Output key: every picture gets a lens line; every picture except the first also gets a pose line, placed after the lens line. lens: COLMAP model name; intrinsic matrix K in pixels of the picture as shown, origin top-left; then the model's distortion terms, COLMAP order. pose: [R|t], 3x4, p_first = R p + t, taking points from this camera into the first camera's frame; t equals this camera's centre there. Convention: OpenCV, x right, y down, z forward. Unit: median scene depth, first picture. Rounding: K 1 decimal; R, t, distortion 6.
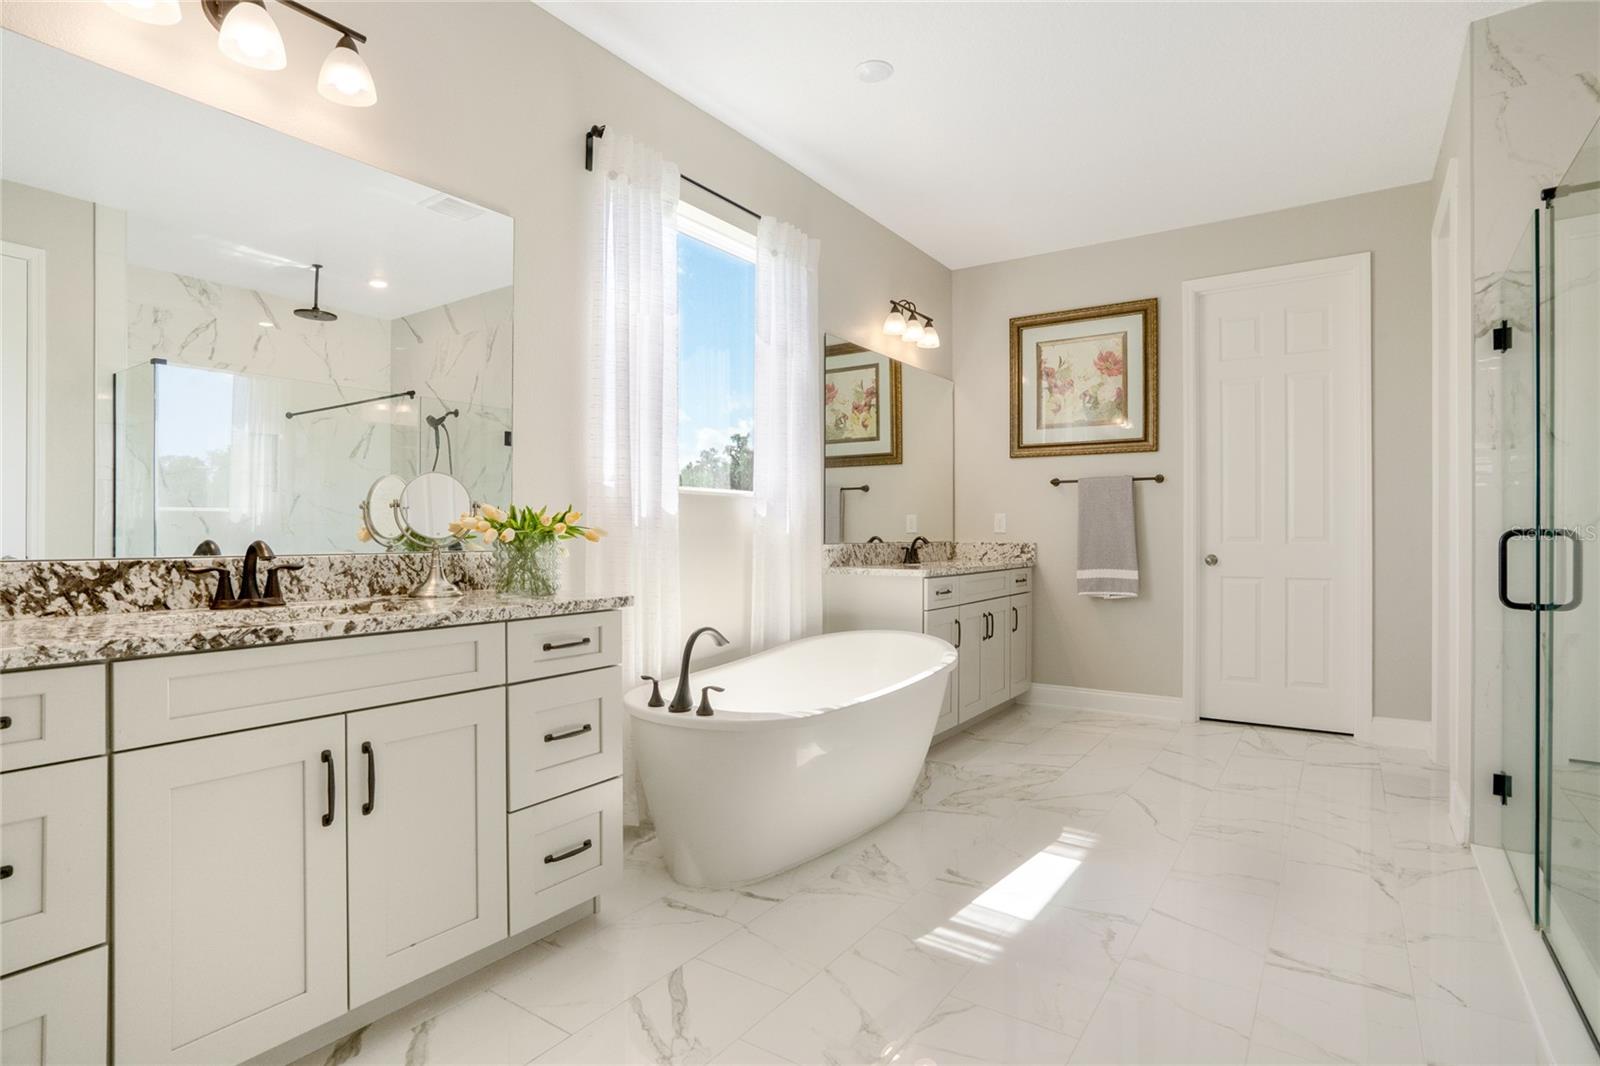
lens RADIAL K [[775.0, 0, 800.0], [0, 775.0, 533.0], [0, 0, 1]] dist [-0.032976, 0.010776]
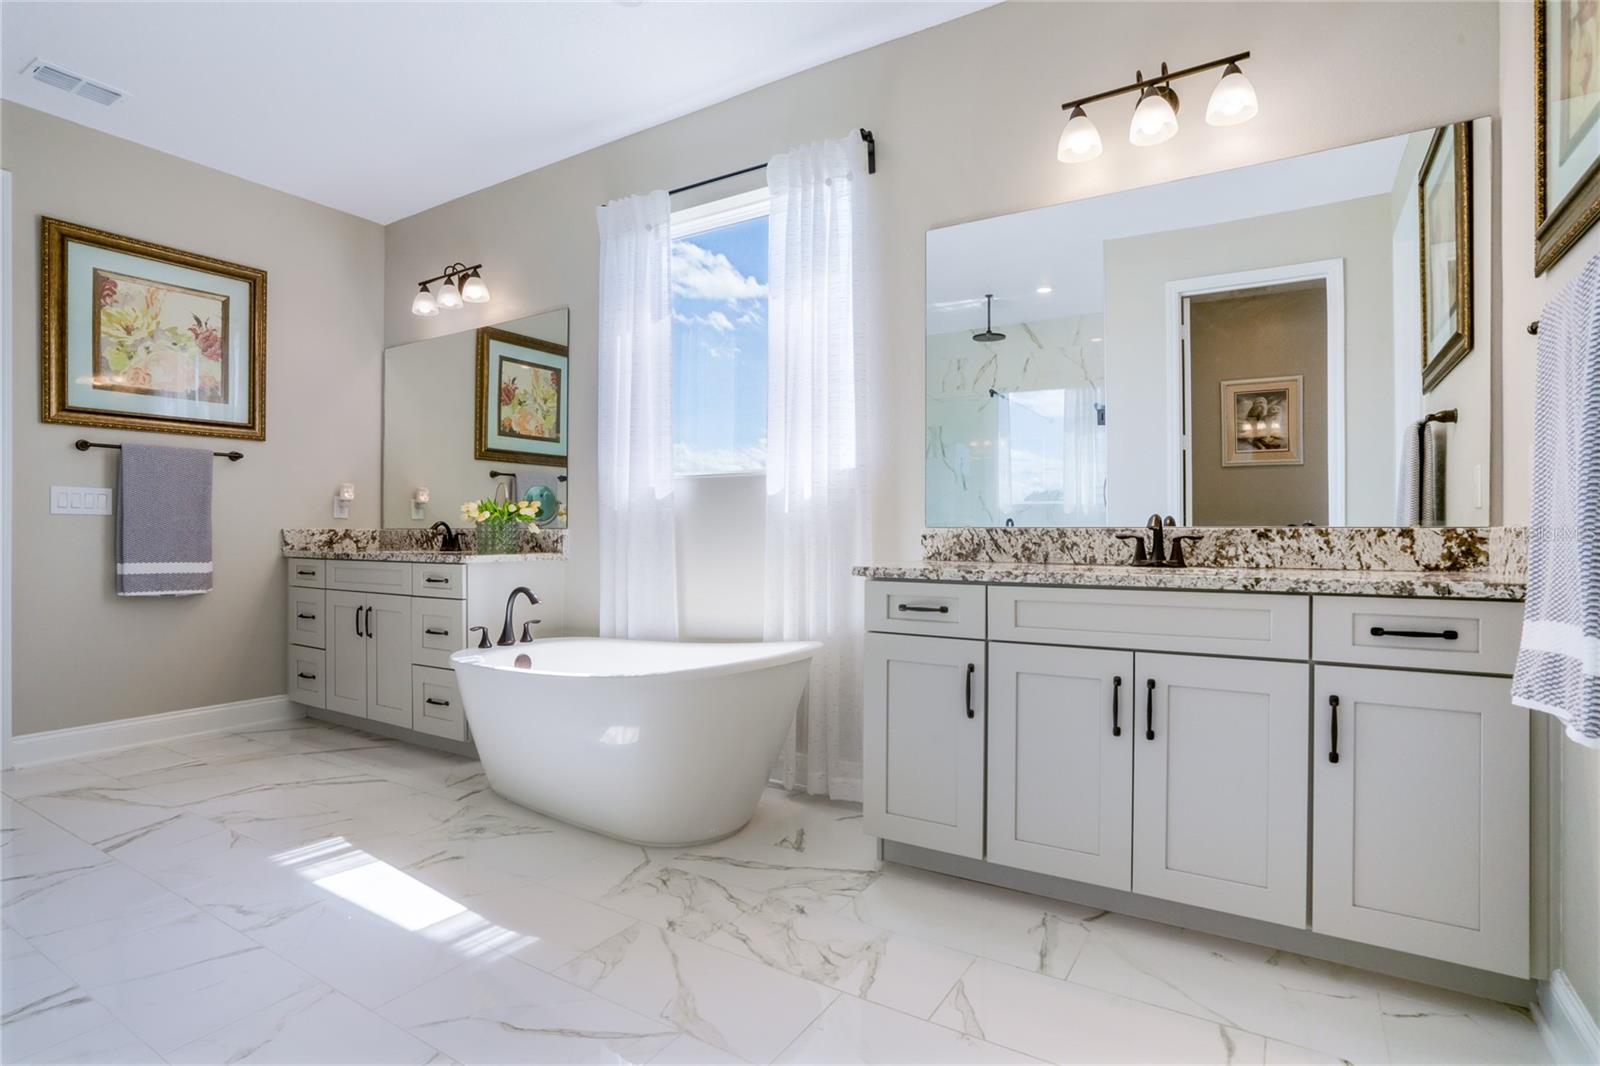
lens RADIAL K [[775.0, 0, 800.0], [0, 775.0, 533.0], [0, 0, 1]] dist [-0.032976, 0.010776]
pose [[0.080033, 0.004388, -0.996783, 0.960148], [0.001958, 0.999988, 0.004559, 0.021033], [0.996790, -0.002317, 0.080024, 1.092507]]
